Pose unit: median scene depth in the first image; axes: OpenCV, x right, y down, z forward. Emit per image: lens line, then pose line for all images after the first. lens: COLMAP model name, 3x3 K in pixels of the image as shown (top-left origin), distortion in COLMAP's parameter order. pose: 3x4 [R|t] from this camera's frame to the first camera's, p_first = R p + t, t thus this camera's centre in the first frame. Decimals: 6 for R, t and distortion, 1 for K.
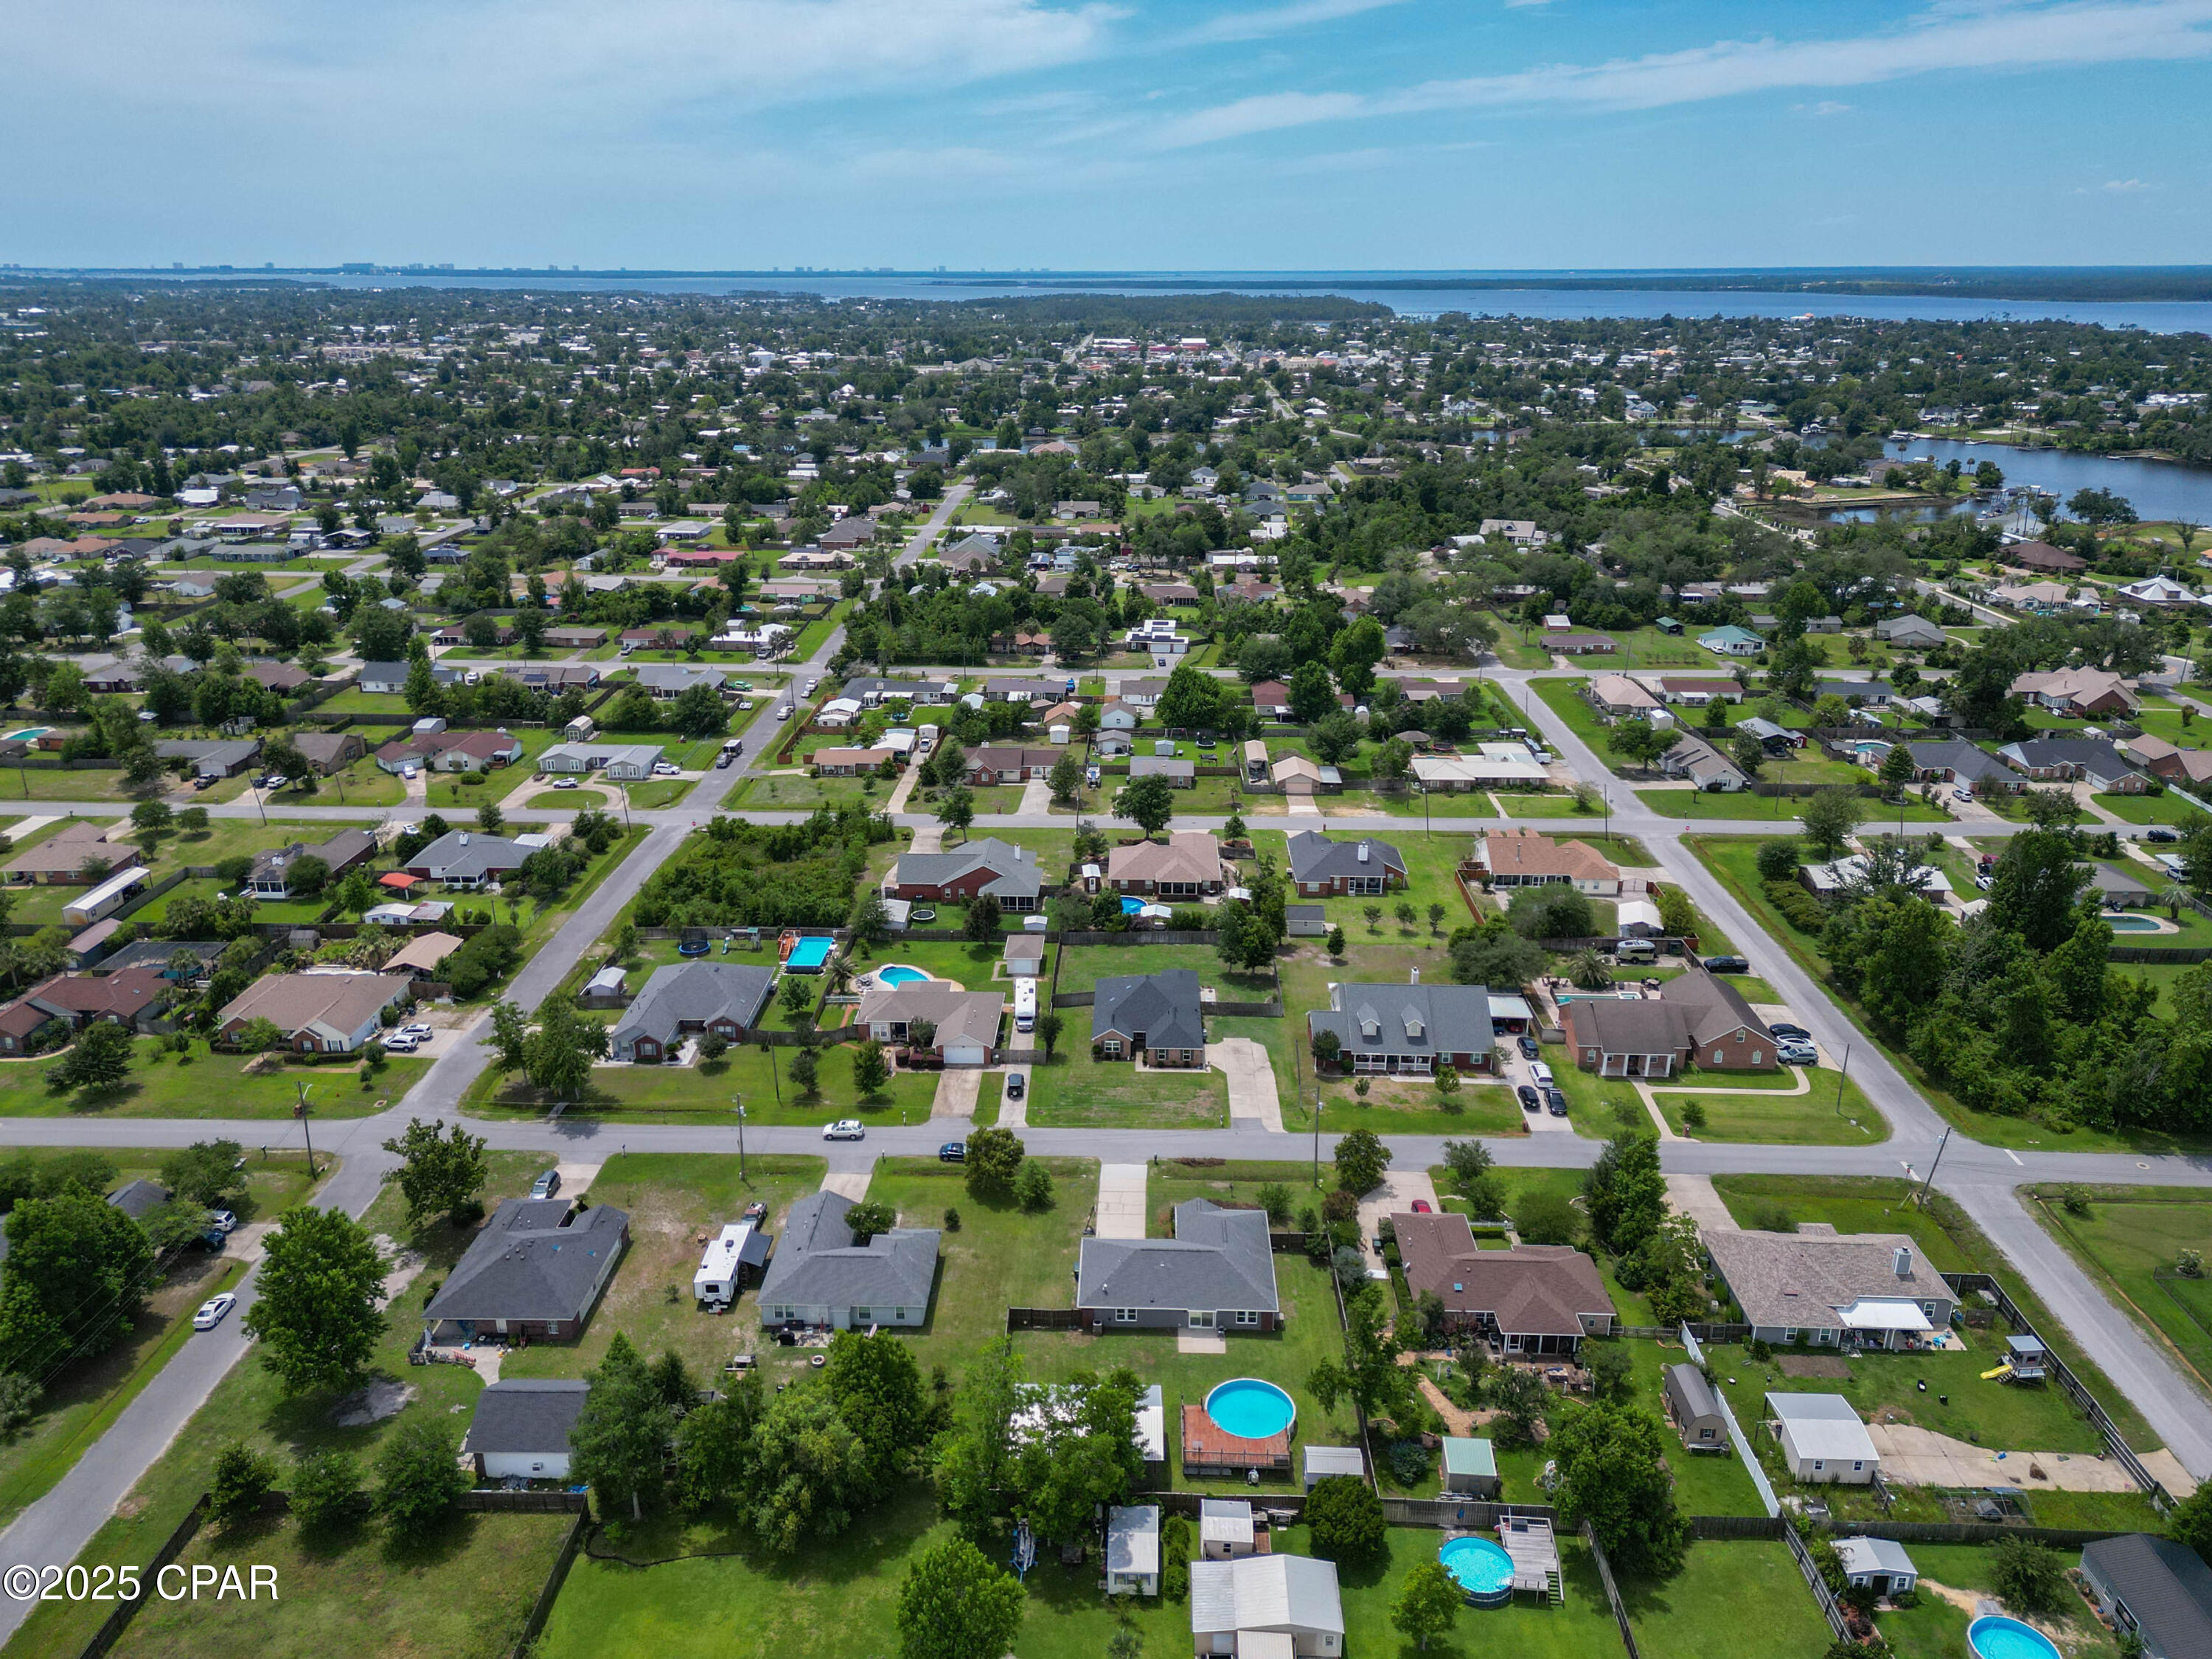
lens RADIAL K [[1523.5, 0, 1111.4], [0, 1523.5, 821.5], [0, 0, 1]] dist [0.103662, -0.153557]
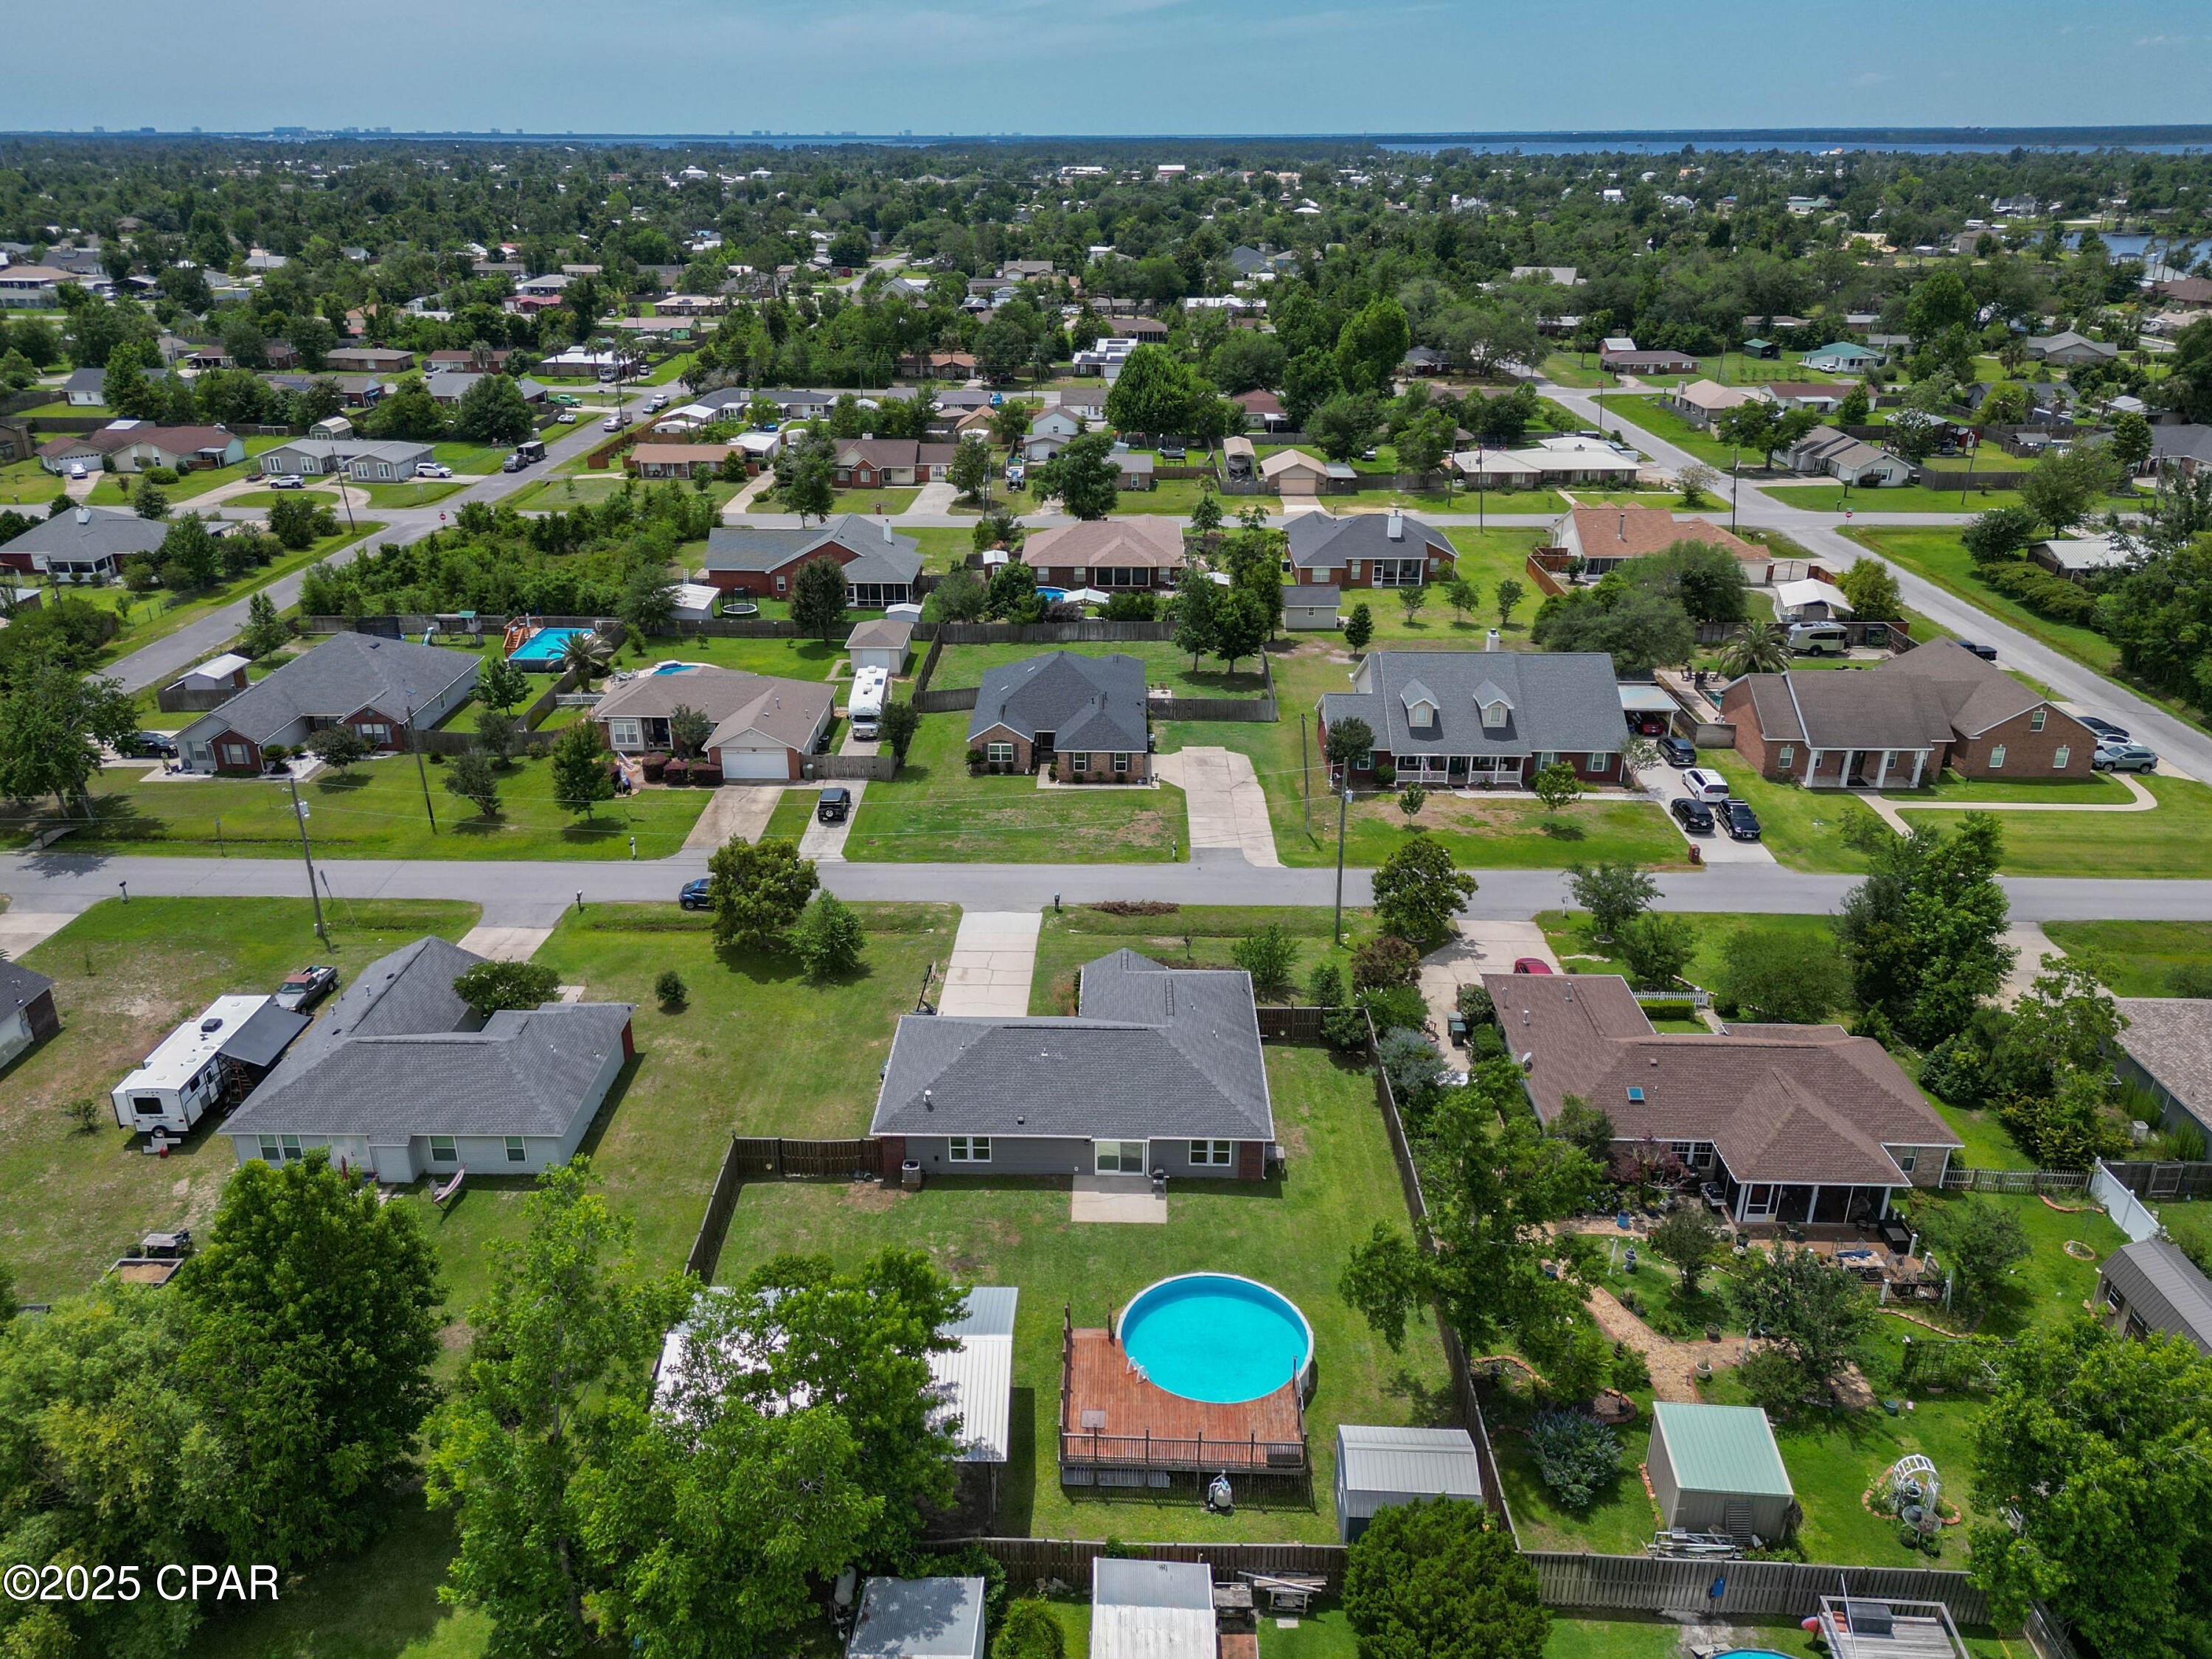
lens RADIAL K [[1579.8, 0, 1106.1], [0, 1579.8, 801.4], [0, 0, 1]] dist [0.082011, -0.087458]
pose [[0.999923, 0.001436, 0.012328, 0.036008], [-0.002066, 0.998683, 0.051269, 0.137681], [-0.012239, -0.051291, 0.998609, 0.373104]]
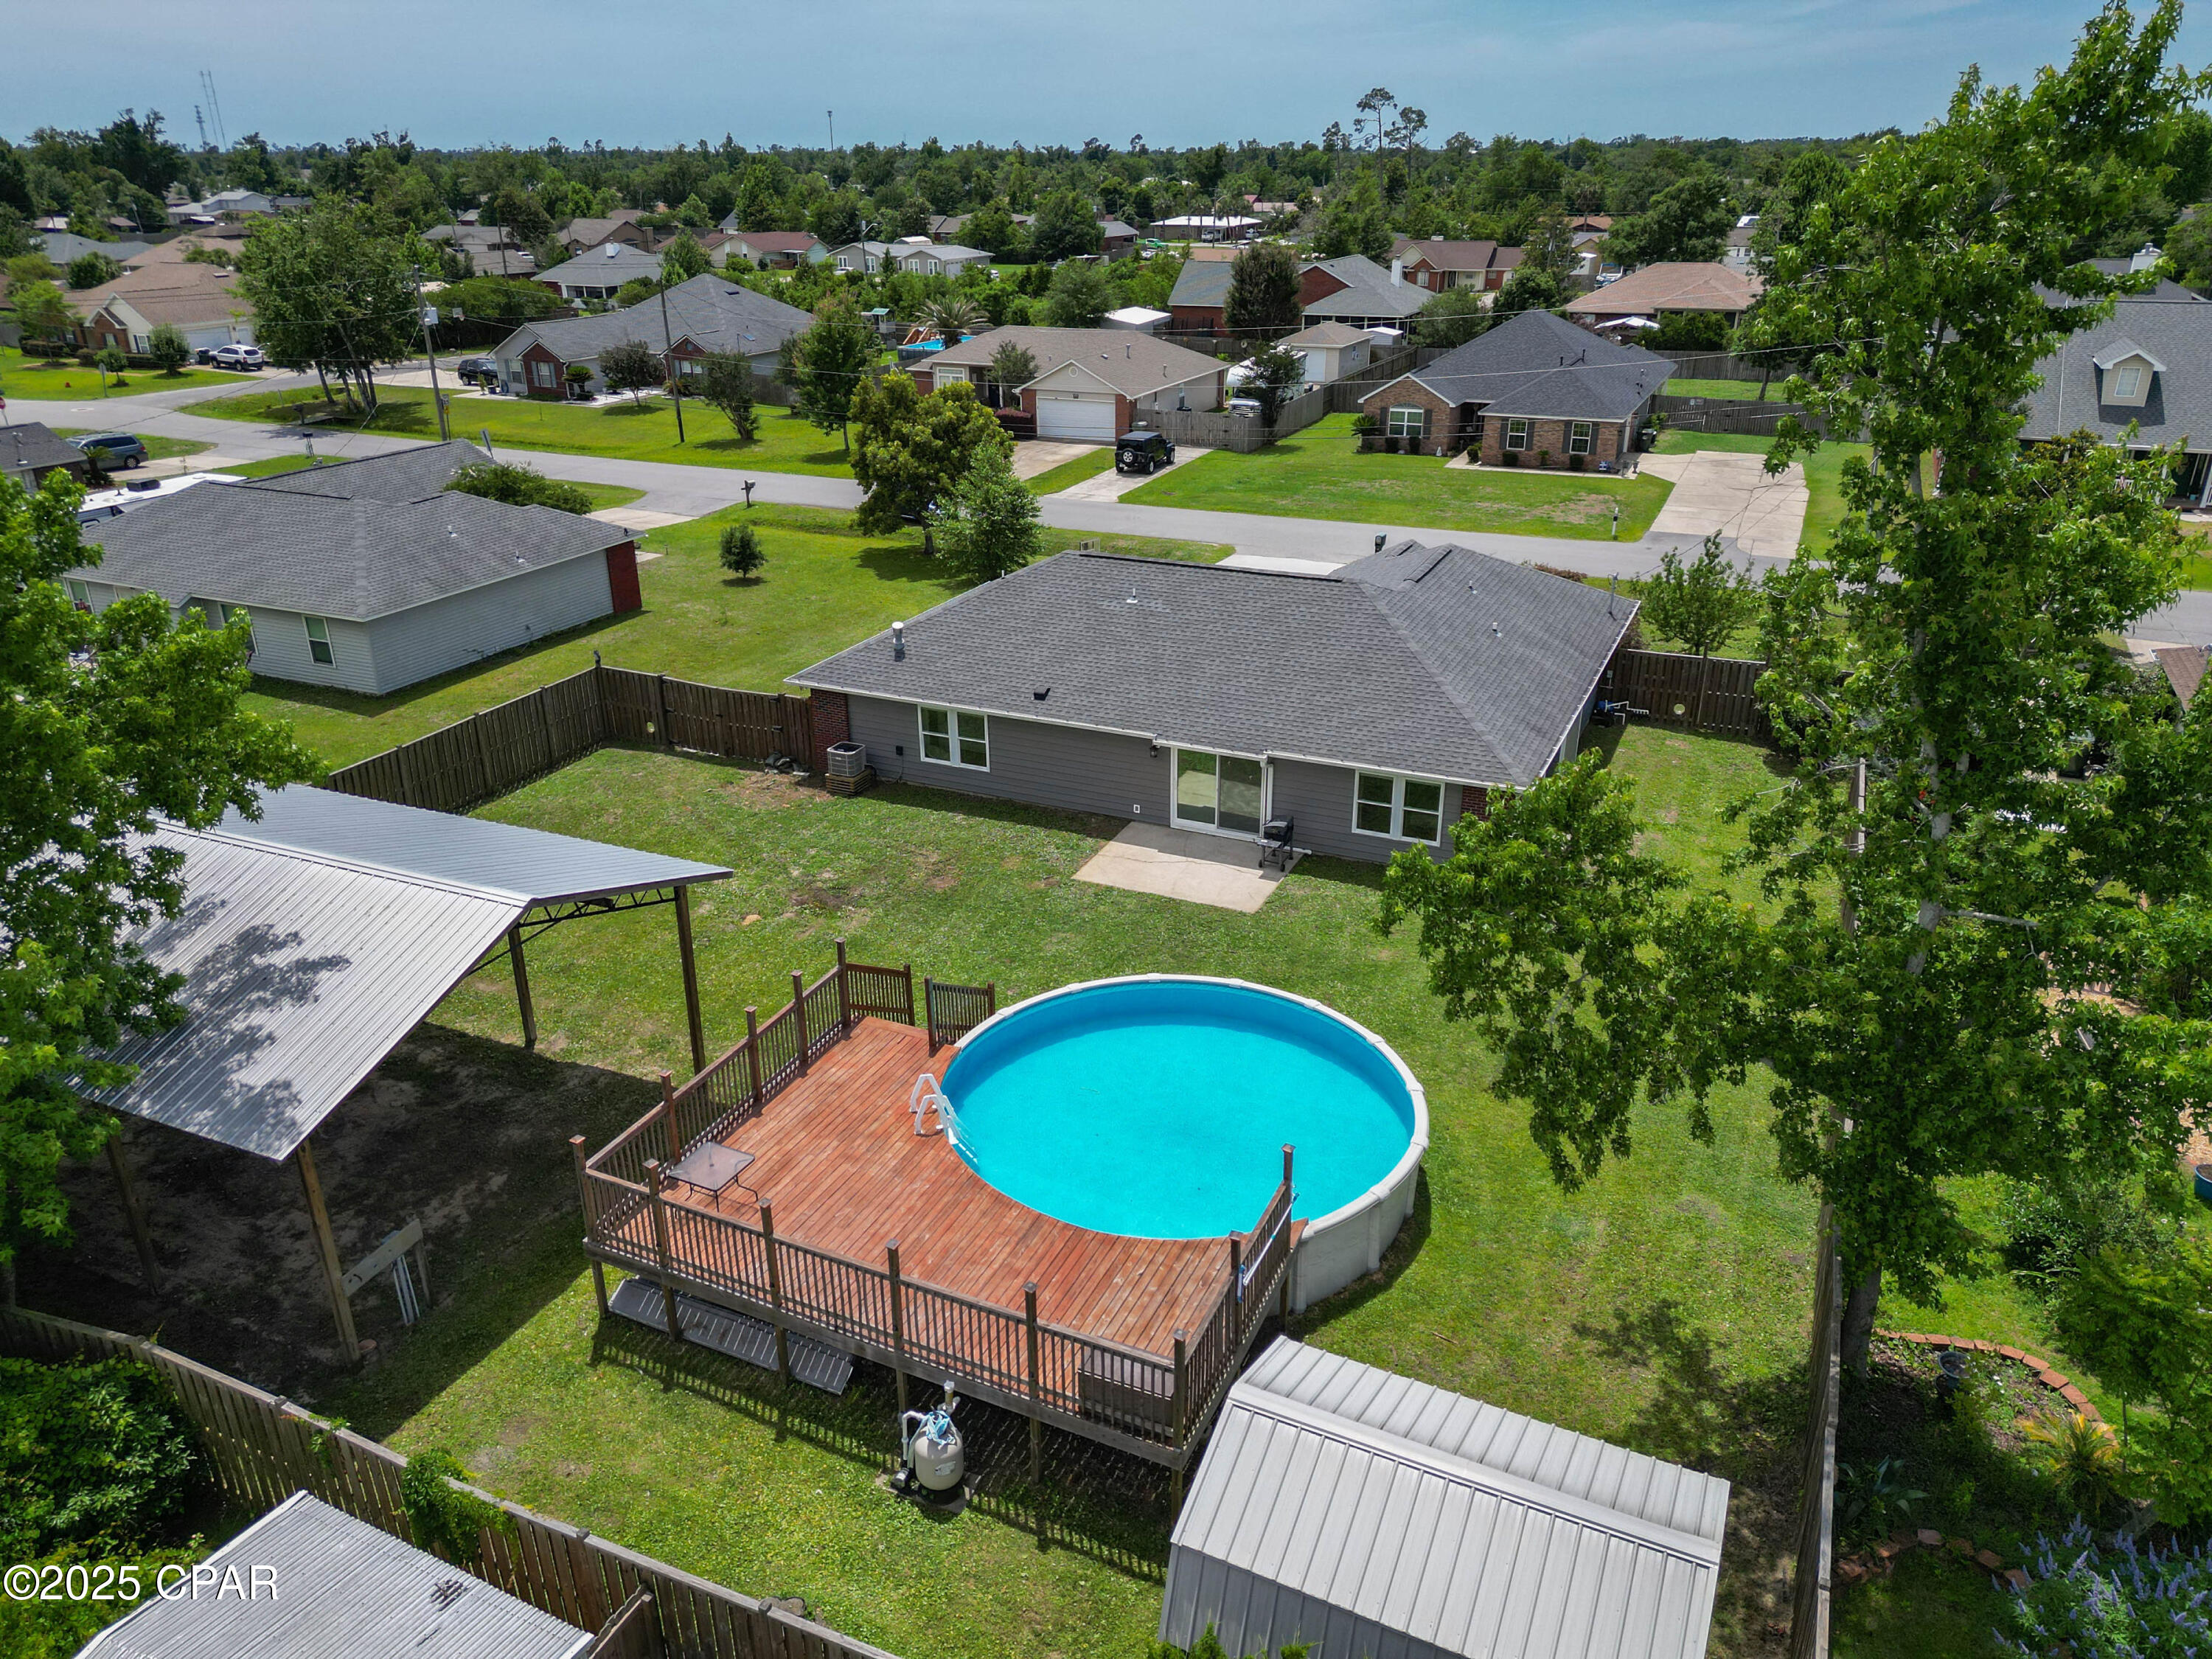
lens RADIAL K [[1579.8, 0, 1106.1], [0, 1579.8, 801.4], [0, 0, 1]] dist [0.082011, -0.087458]
pose [[0.922164, 0.146488, -0.357988, 0.099228], [-0.124113, 0.988635, 0.084837, 0.229383], [0.366347, -0.033803, 0.929864, 0.570777]]
